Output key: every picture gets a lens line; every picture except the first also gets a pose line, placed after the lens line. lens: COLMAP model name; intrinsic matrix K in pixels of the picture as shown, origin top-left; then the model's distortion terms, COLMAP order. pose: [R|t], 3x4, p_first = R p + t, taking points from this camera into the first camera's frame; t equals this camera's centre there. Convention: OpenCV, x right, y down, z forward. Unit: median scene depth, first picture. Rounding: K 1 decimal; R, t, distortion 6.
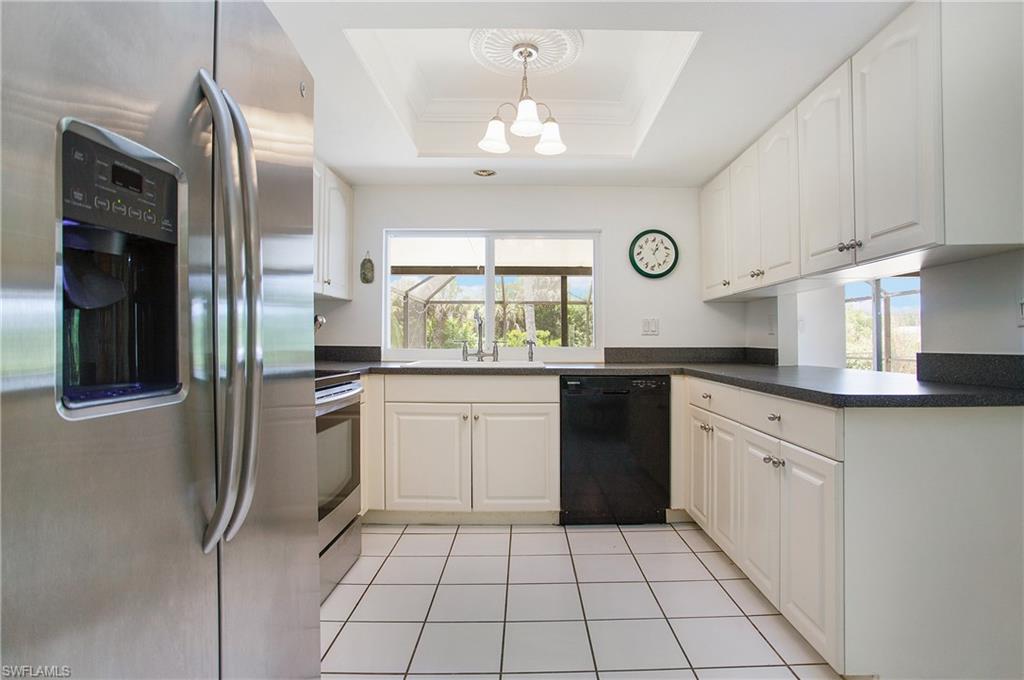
lens RADIAL K [[510.7, 0, 540.9], [0, 510.7, 330.3], [0, 0, 1]] dist [-0.002396, -0.000136]
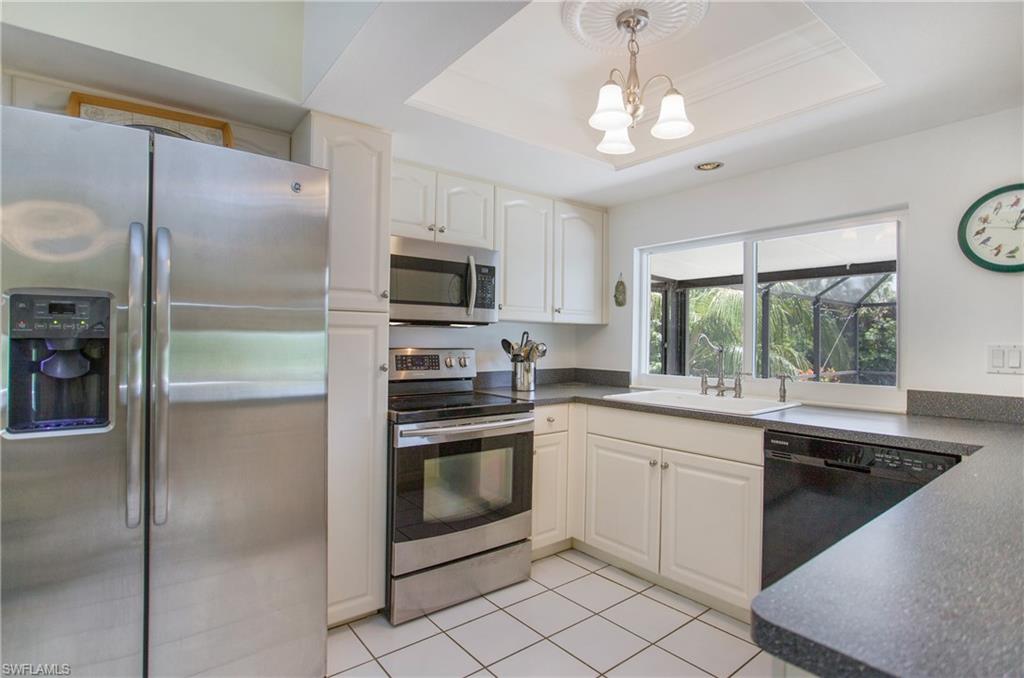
lens RADIAL K [[528.3, 0, 512.0], [0, 528.3, 339.0], [0, 0, 1]] dist [0.000833, 0.000640]
pose [[0.622696, -0.002346, -0.782461, 0.338781], [0.008167, 0.999961, 0.003501, -0.036867], [0.782422, -0.008571, 0.622690, 0.219137]]
